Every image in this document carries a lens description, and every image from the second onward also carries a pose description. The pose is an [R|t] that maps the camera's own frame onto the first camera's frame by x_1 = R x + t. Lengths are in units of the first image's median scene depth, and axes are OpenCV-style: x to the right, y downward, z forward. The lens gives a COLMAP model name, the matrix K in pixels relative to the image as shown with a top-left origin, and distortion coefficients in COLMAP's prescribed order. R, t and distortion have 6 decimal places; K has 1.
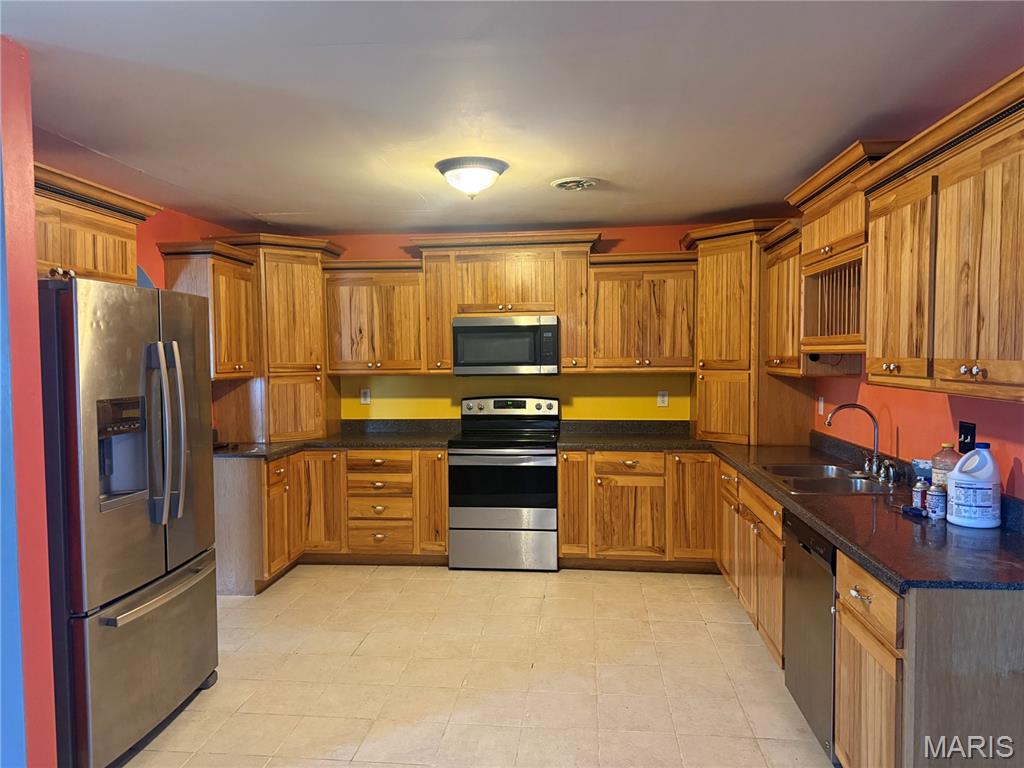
lens RADIAL K [[707.4, 0, 512.0], [0, 707.4, 384.0], [0, 0, 1]] dist [0.125030, -0.199300]
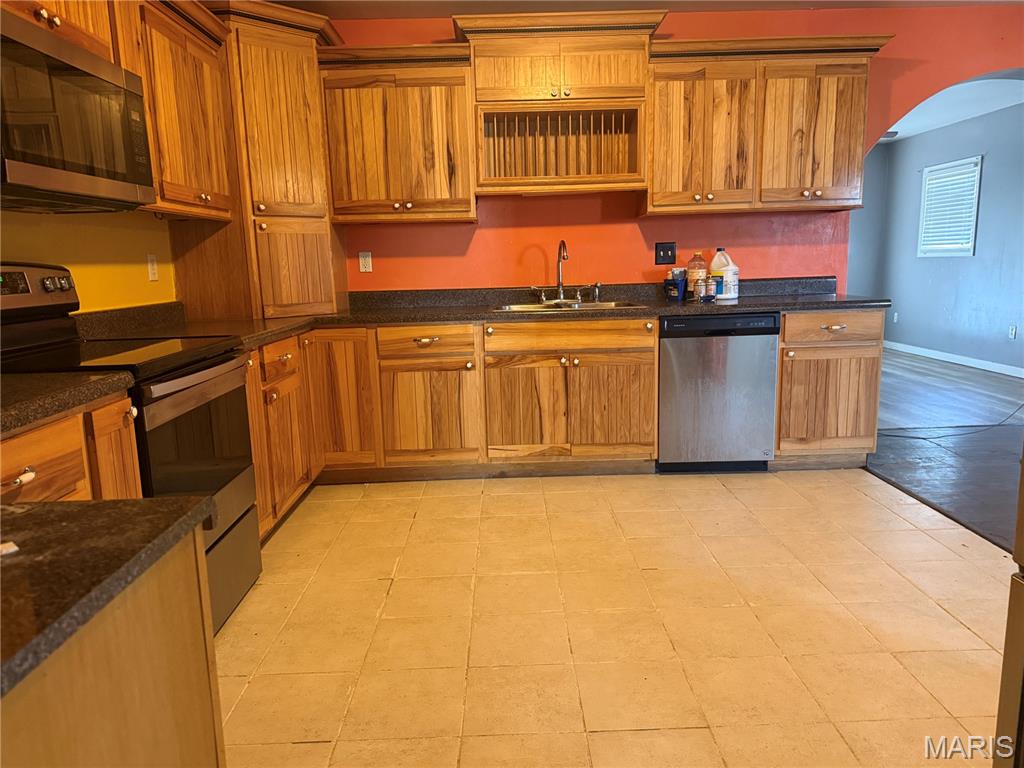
lens RADIAL K [[707.4, 0, 512.0], [0, 707.4, 384.0], [0, 0, 1]] dist [0.125030, -0.199300]
pose [[-0.119637, -0.152855, 0.980980, -0.630691], [0.071666, 0.984170, 0.162092, 0.059871], [-0.990228, 0.089696, -0.106789, 1.133344]]
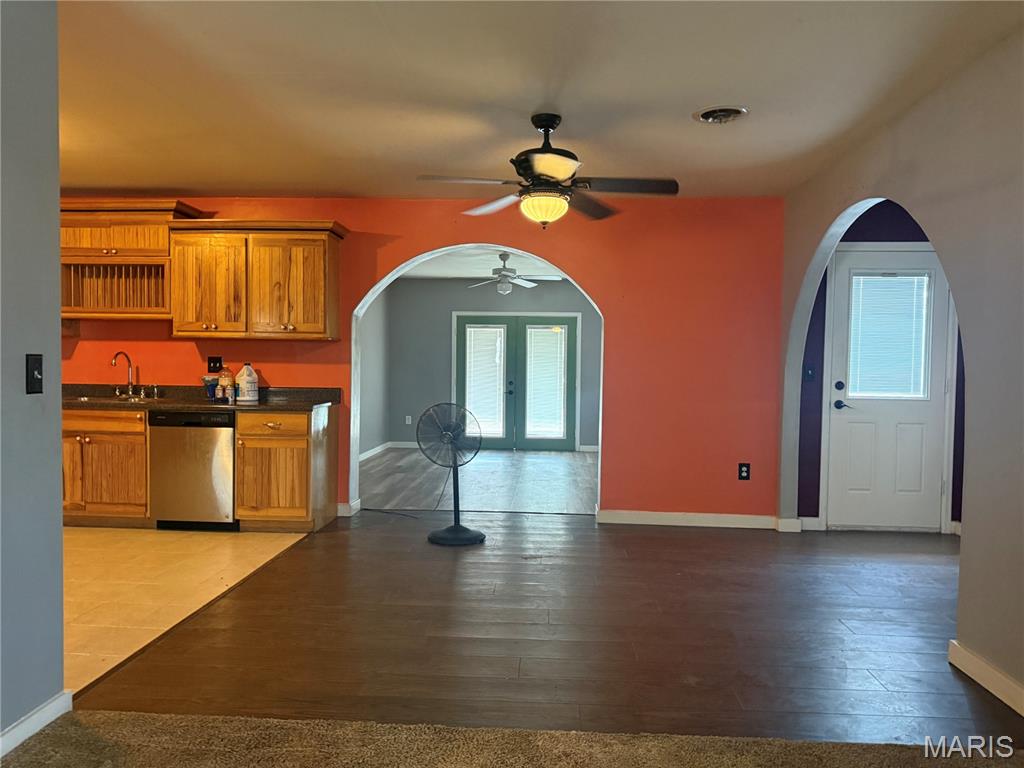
lens RADIAL K [[707.9, 0, 512.0], [0, 707.9, 384.0], [0, 0, 1]] dist [-0.001626, -0.000309]
pose [[-0.048333, -0.017881, 0.998671, -1.042518], [0.028948, 0.999395, 0.019295, 0.086658], [-0.998412, 0.029842, -0.047786, 0.203103]]
